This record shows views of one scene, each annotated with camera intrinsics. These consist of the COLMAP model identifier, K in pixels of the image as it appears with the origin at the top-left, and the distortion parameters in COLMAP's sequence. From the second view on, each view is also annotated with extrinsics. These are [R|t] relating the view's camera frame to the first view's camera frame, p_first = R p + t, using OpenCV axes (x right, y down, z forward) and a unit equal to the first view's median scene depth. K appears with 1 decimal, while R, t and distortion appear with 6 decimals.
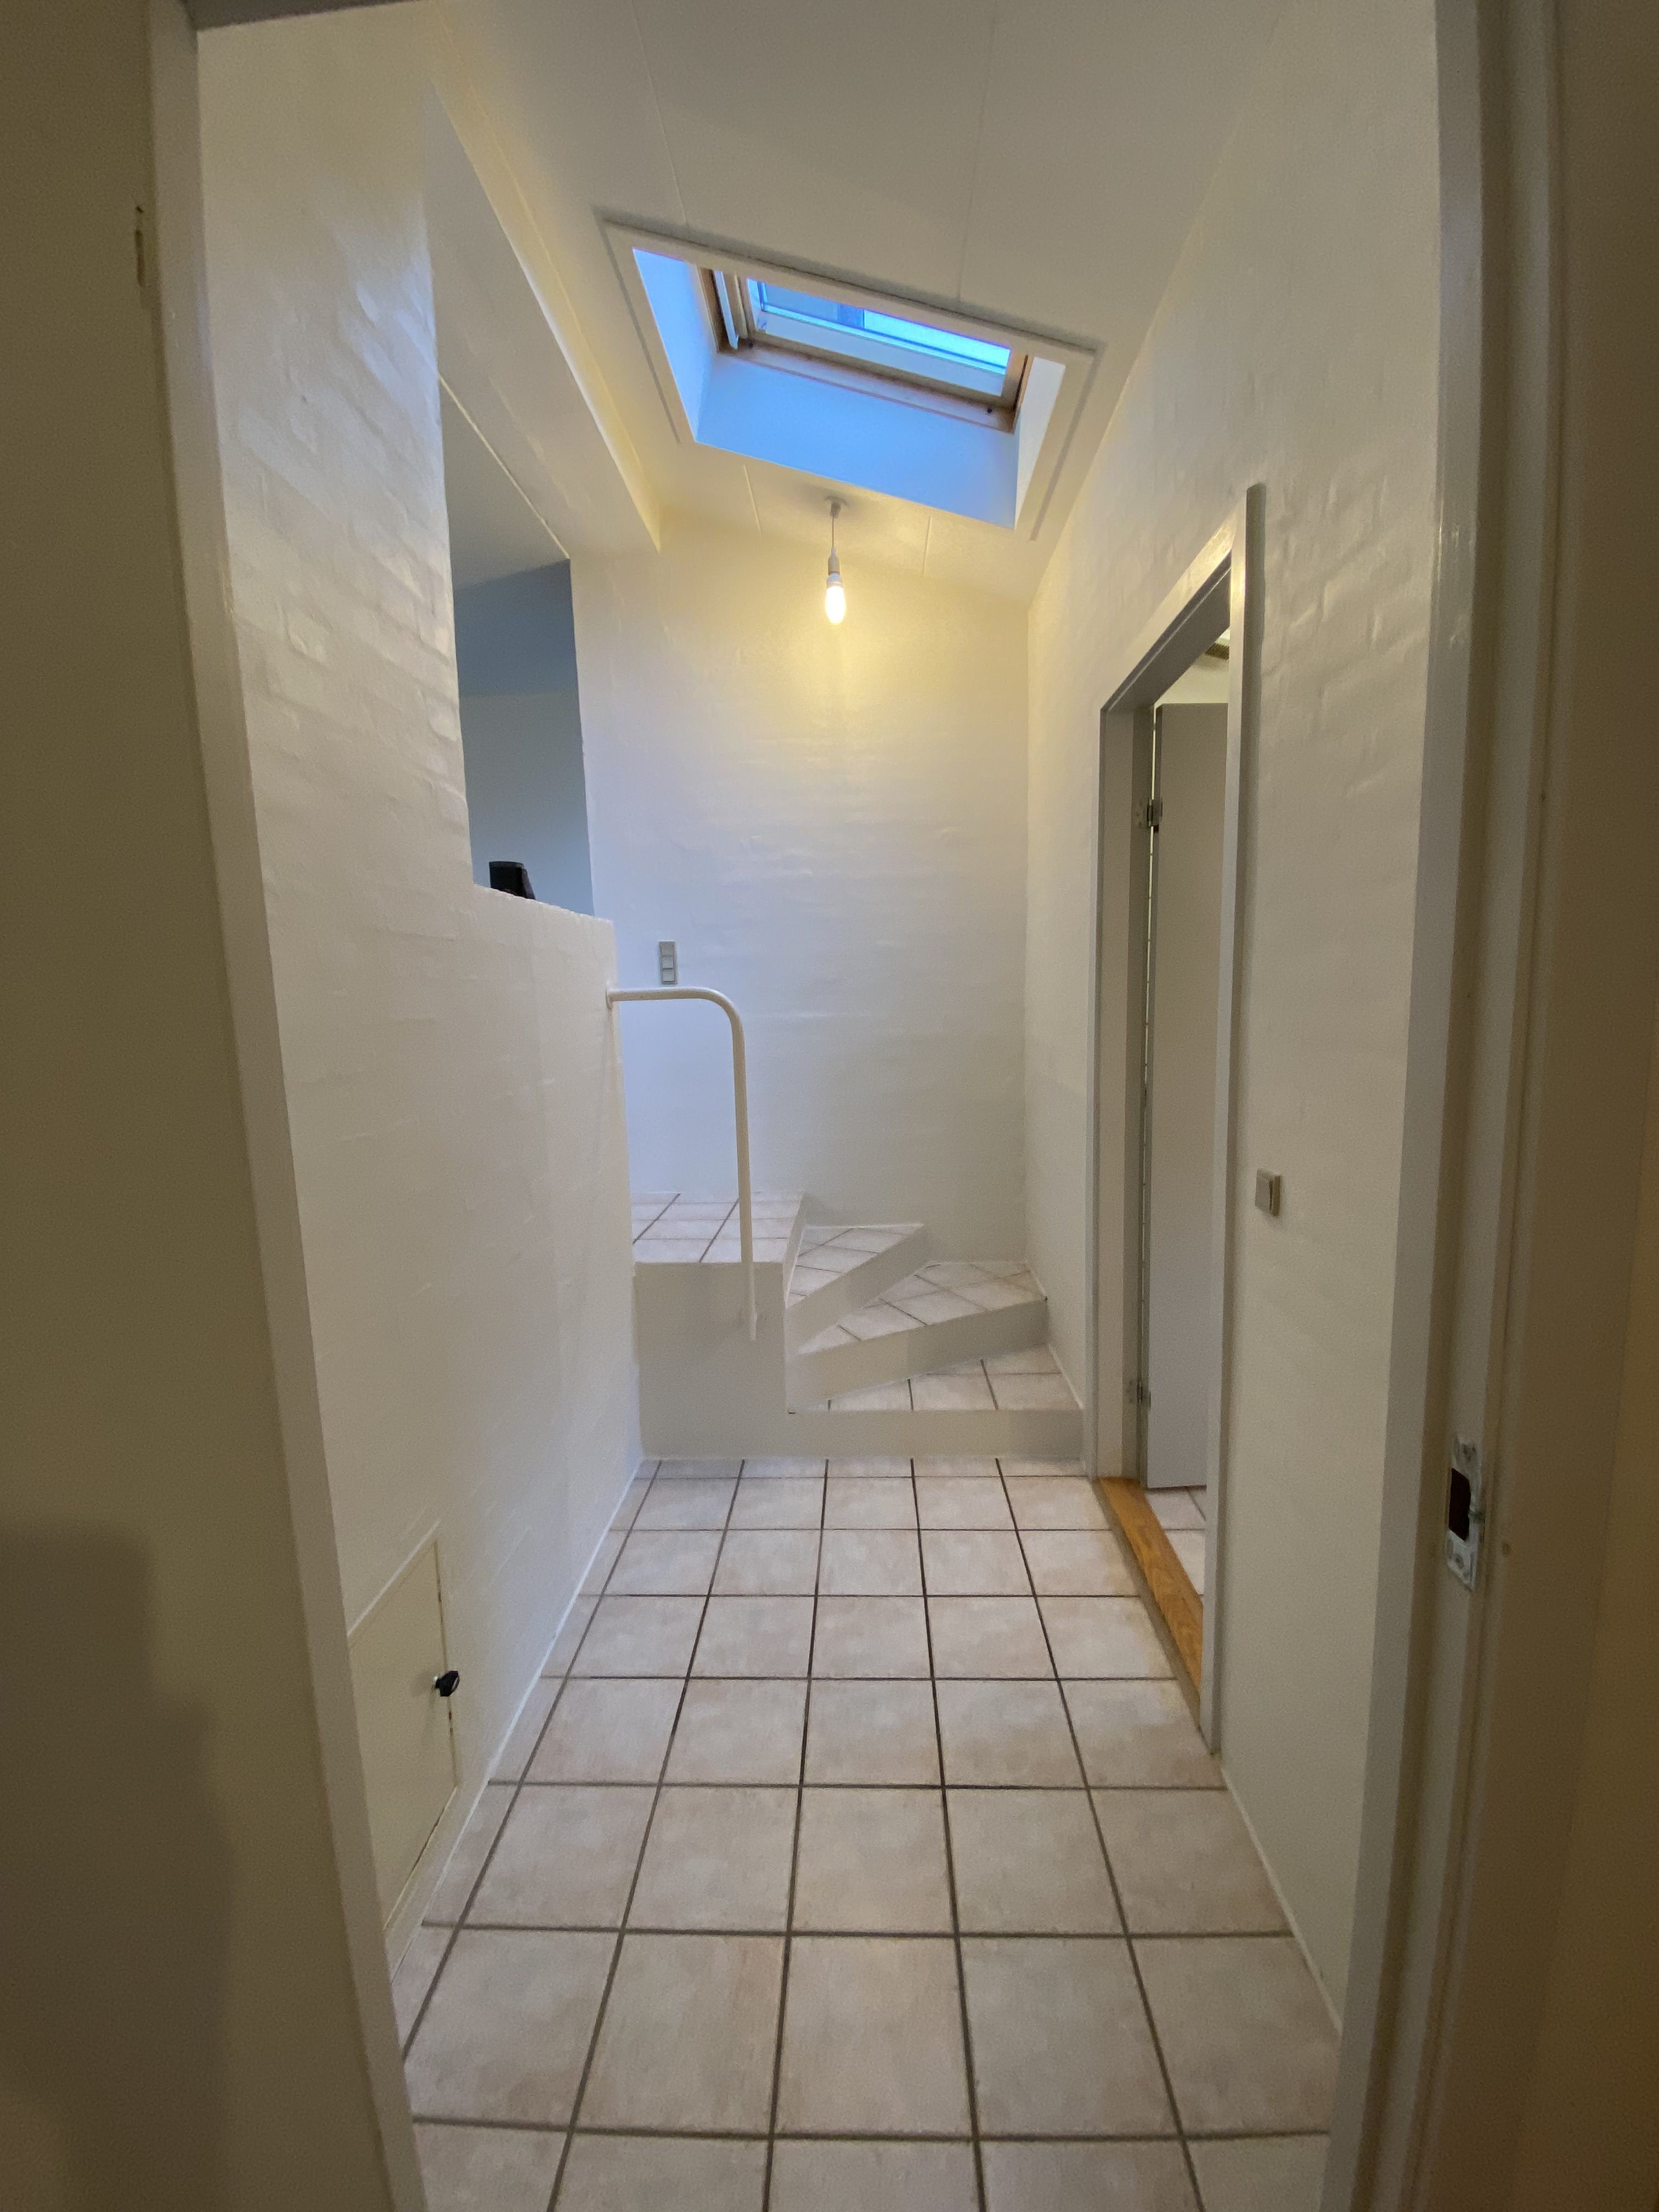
lens RADIAL K [[879.6, 0, 829.5], [0, 879.6, 1106.0], [0, 0, 1]] dist [0.001067, -0.009614]
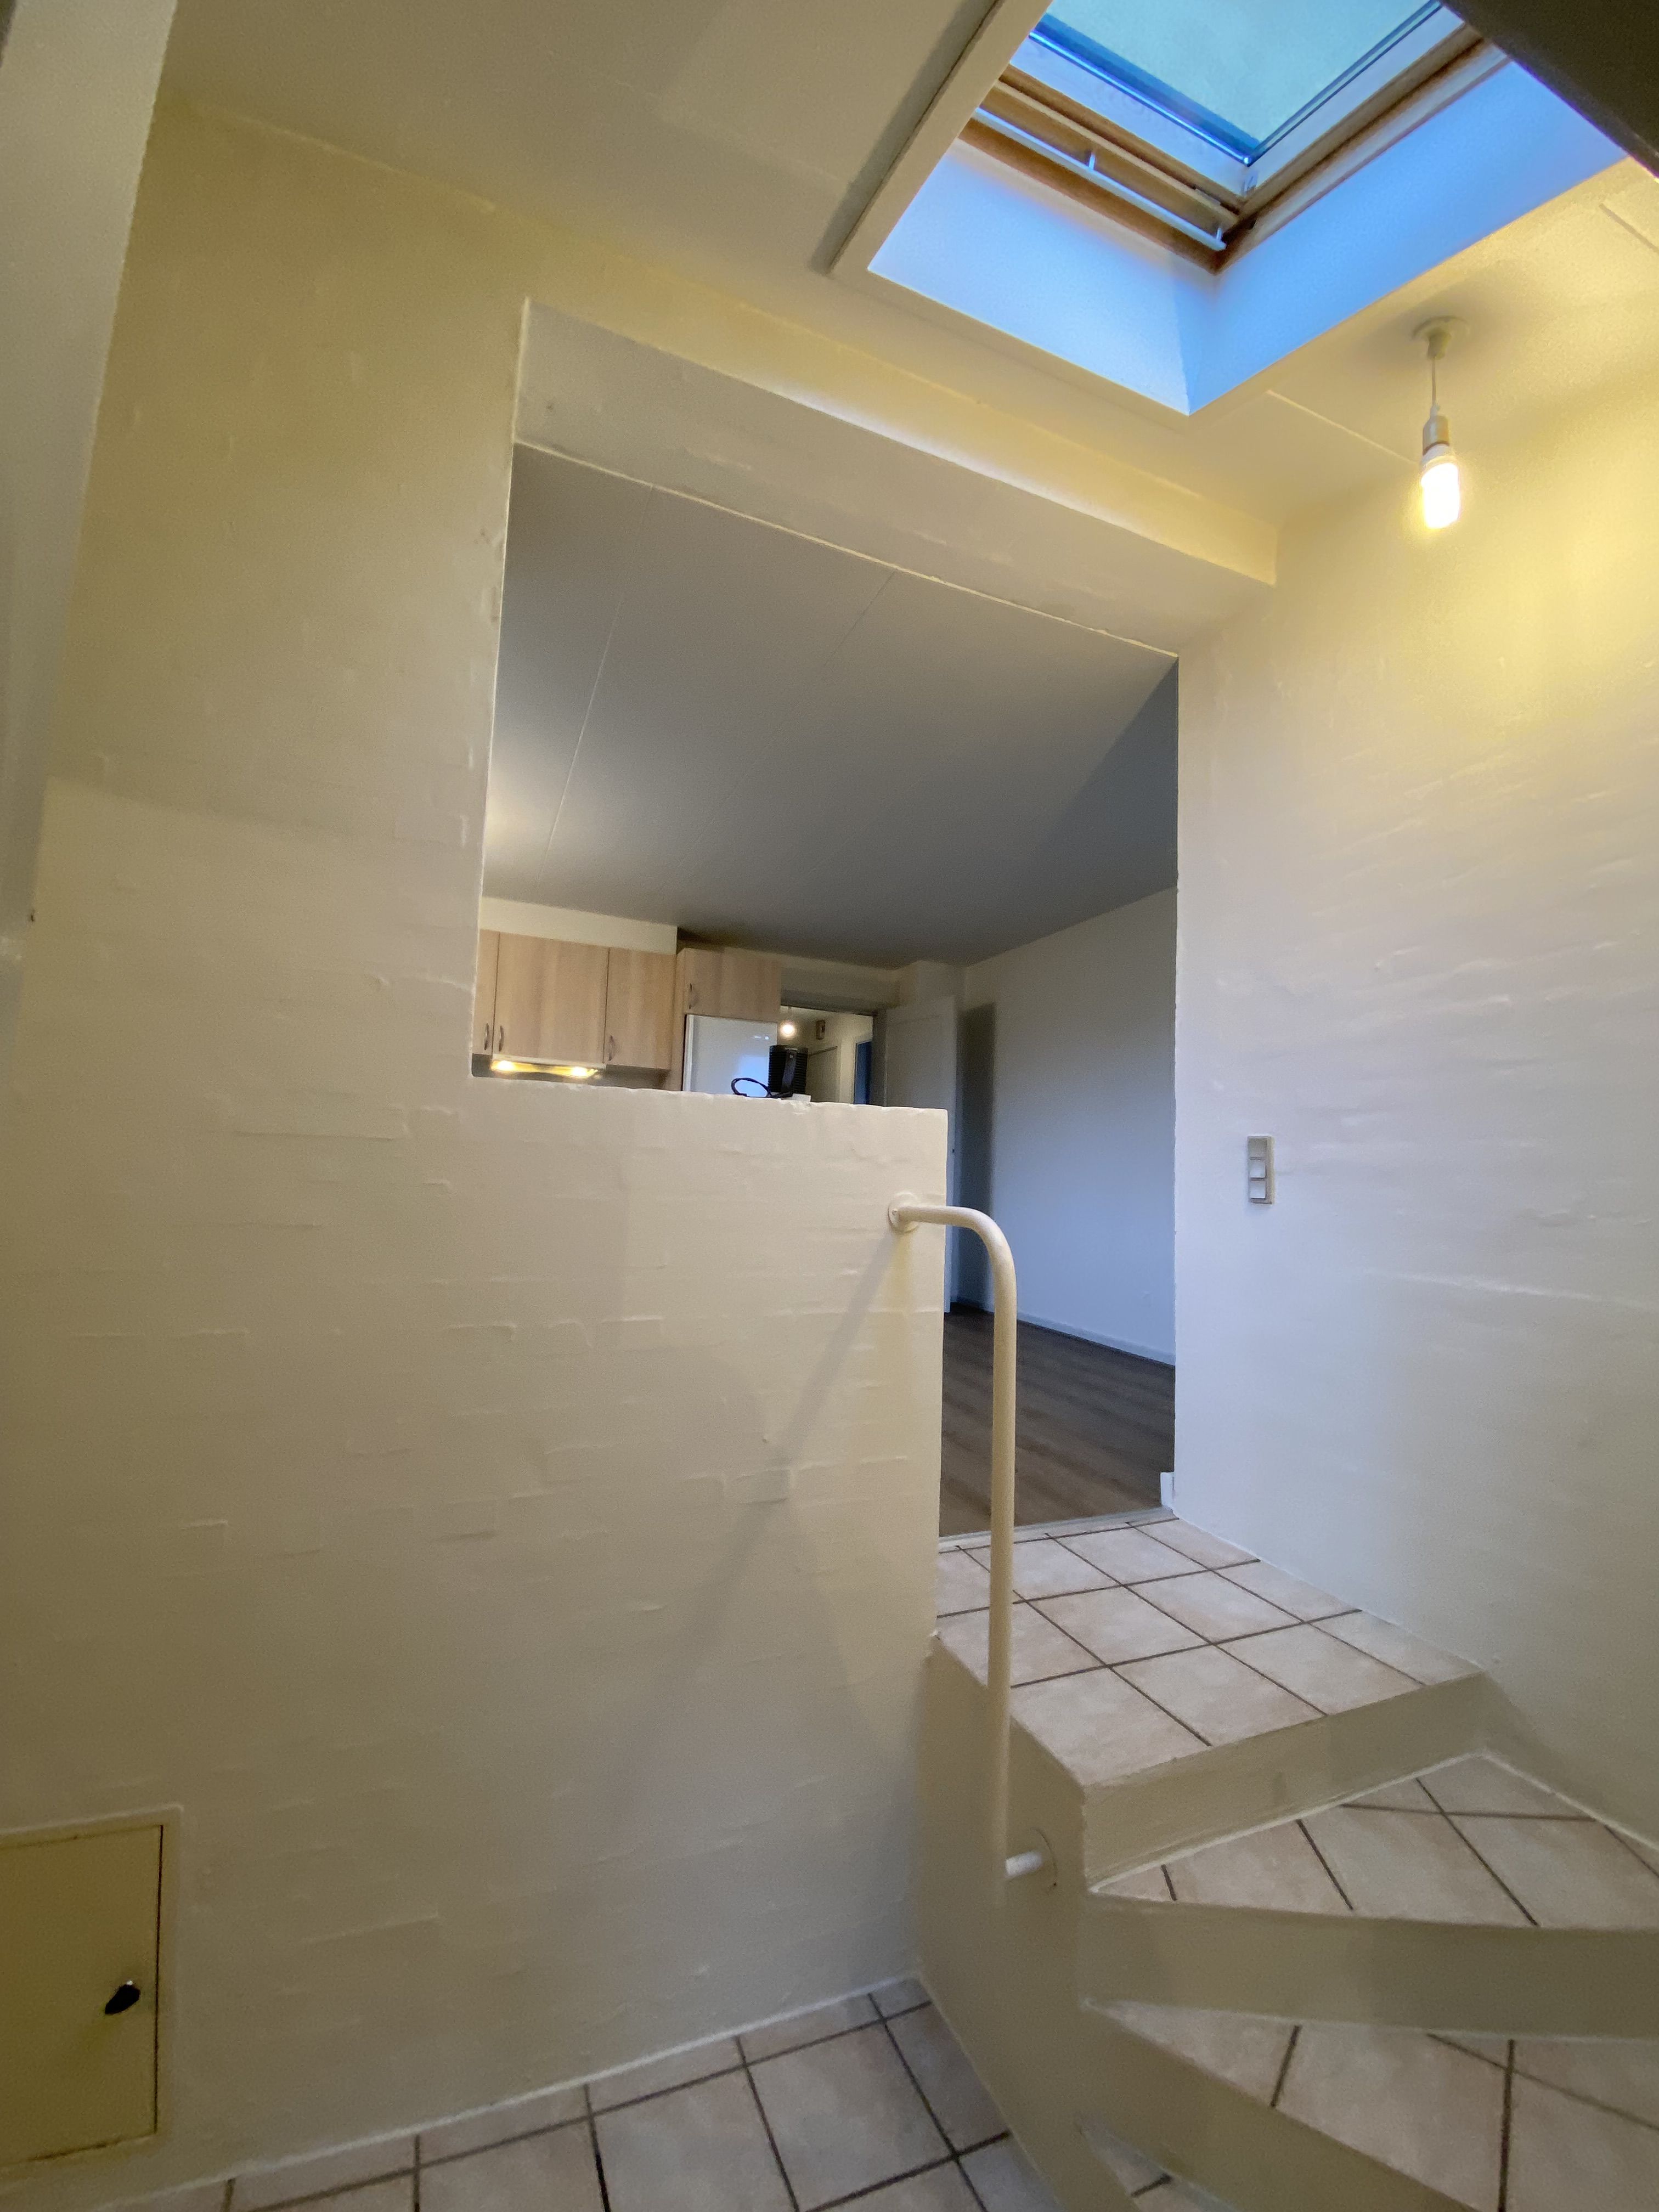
lens RADIAL K [[879.6, 0, 829.5], [0, 879.6, 1106.0], [0, 0, 1]] dist [0.001067, -0.009614]
pose [[0.421627, -0.035975, -0.906056, 0.285028], [-0.163529, 0.979813, -0.115000, -0.092055], [0.891902, 0.196654, 0.407232, 0.500122]]
